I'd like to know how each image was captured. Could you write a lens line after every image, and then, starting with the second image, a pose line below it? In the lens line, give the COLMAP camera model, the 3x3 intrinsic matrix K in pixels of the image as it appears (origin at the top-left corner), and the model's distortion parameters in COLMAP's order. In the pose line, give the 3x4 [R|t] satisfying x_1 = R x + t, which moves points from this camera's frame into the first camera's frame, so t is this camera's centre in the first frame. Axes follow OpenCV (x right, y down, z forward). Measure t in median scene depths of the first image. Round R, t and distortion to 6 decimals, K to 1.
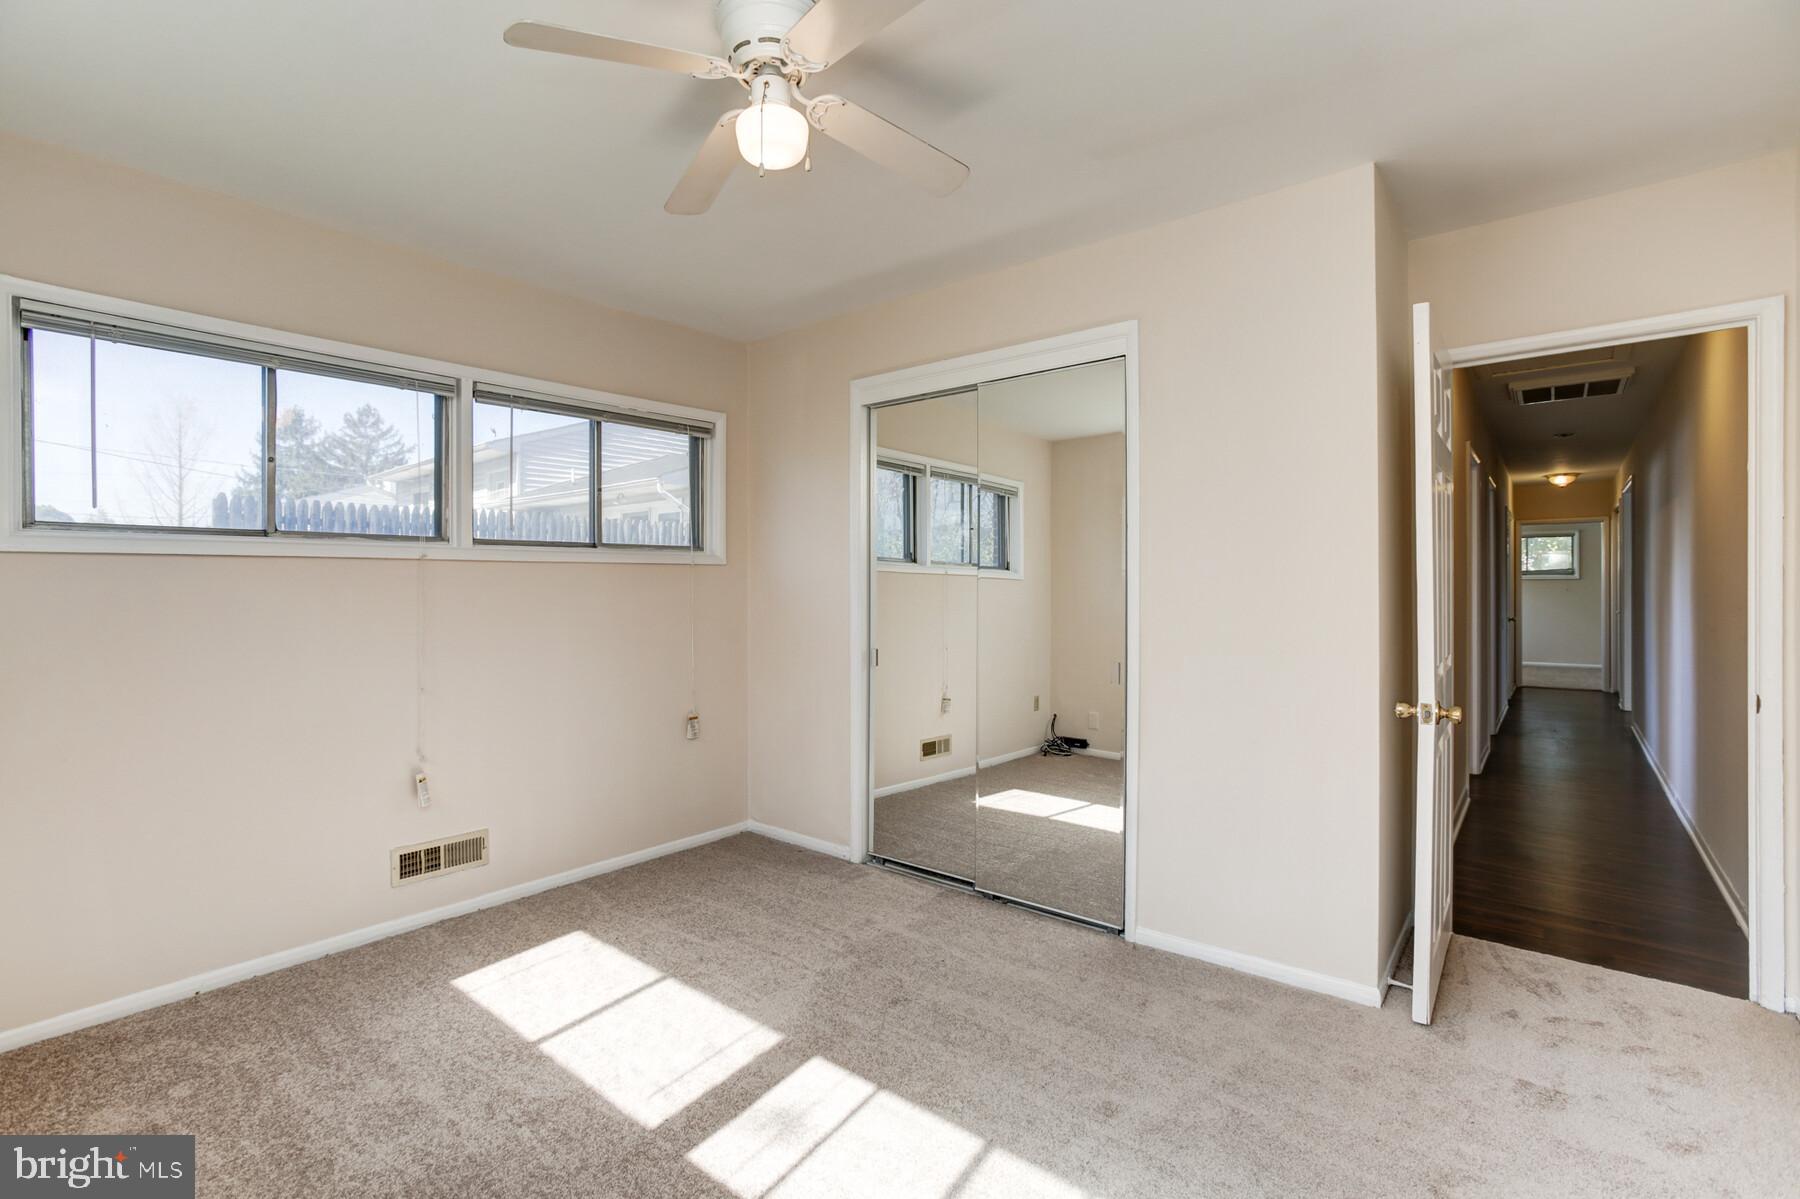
lens RADIAL K [[798.4, 0, 900.0], [0, 798.4, 599.5], [0, 0, 1]] dist [-0.001960, -0.000218]
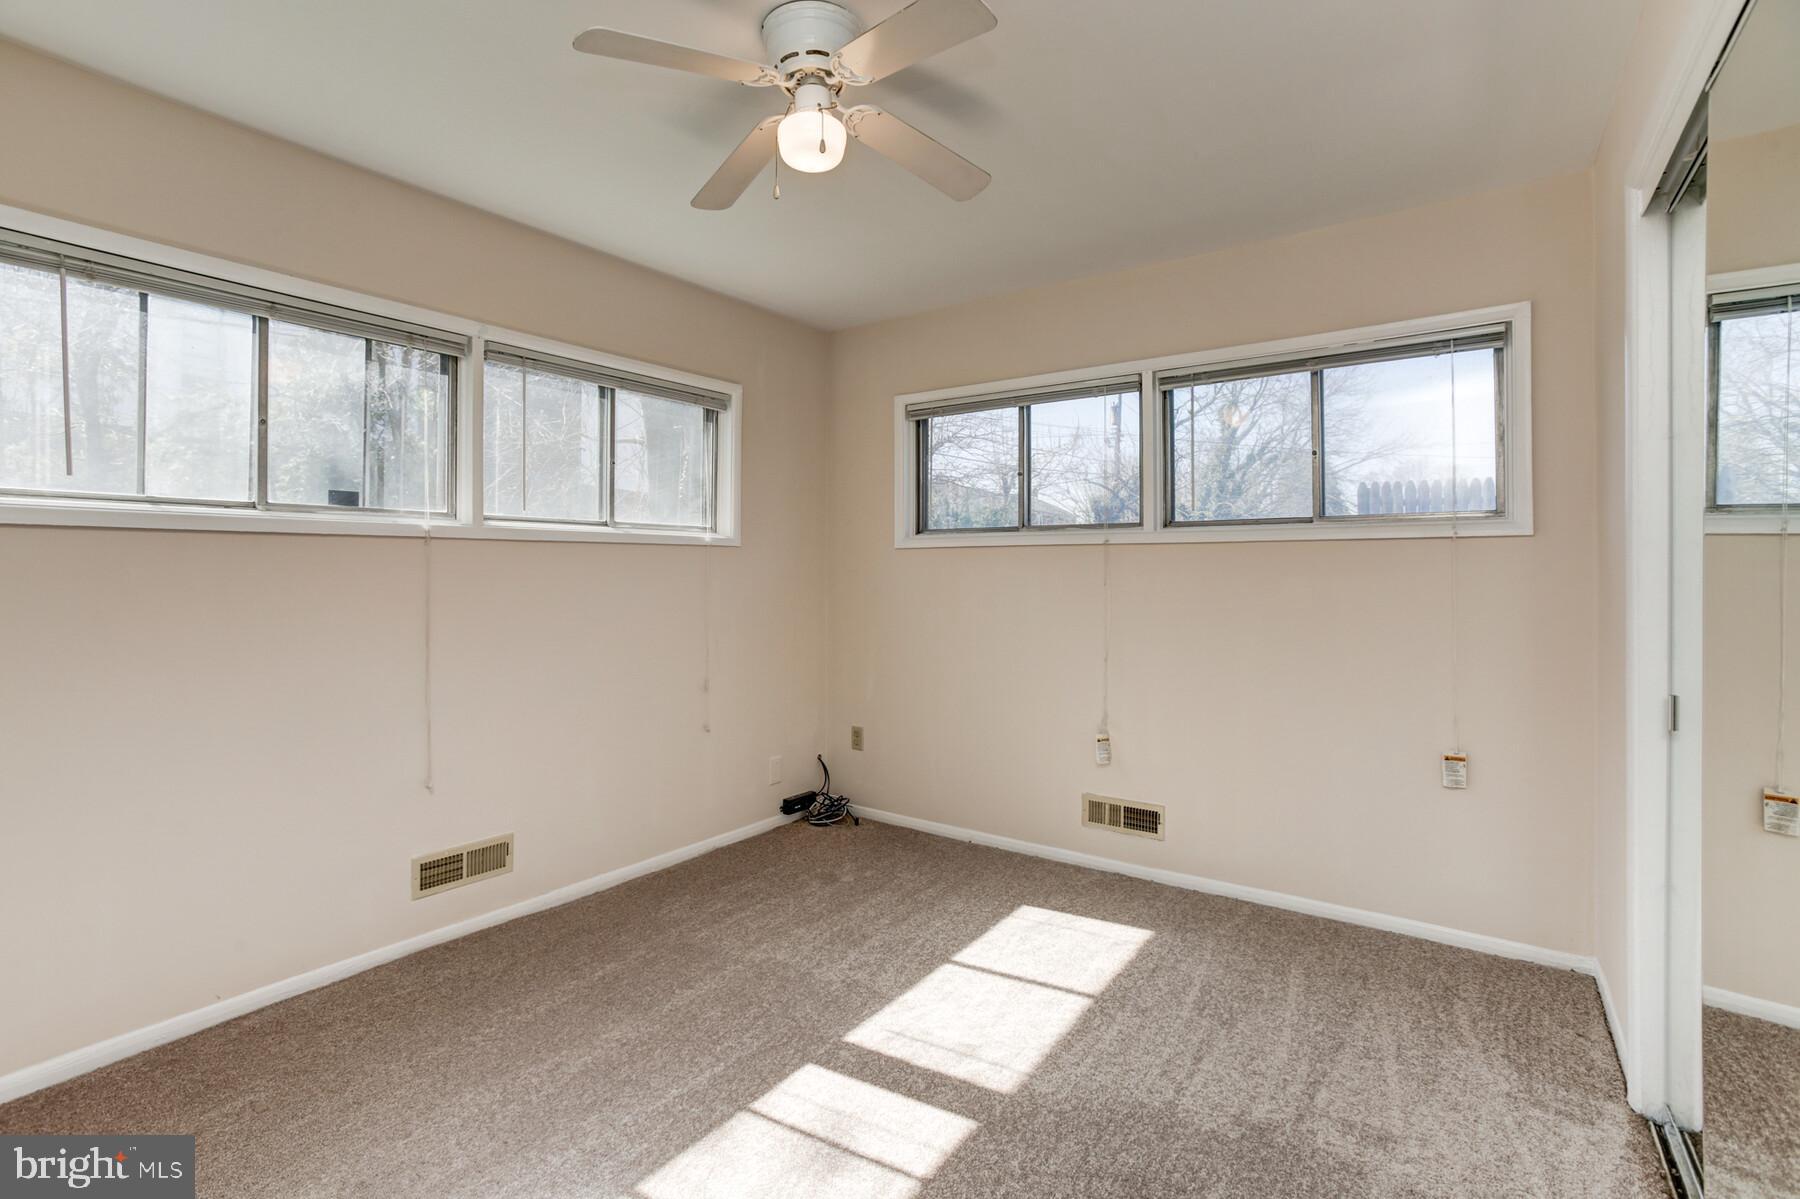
lens RADIAL K [[850.6, 0, 897.4], [0, 850.6, 576.0], [0, 0, 1]] dist [-0.000335, 0.000544]
pose [[0.085245, 0.010510, -0.996305, 0.638284], [-0.016061, 0.999829, 0.009173, -0.013073], [0.996231, 0.015219, 0.085399, 0.674402]]
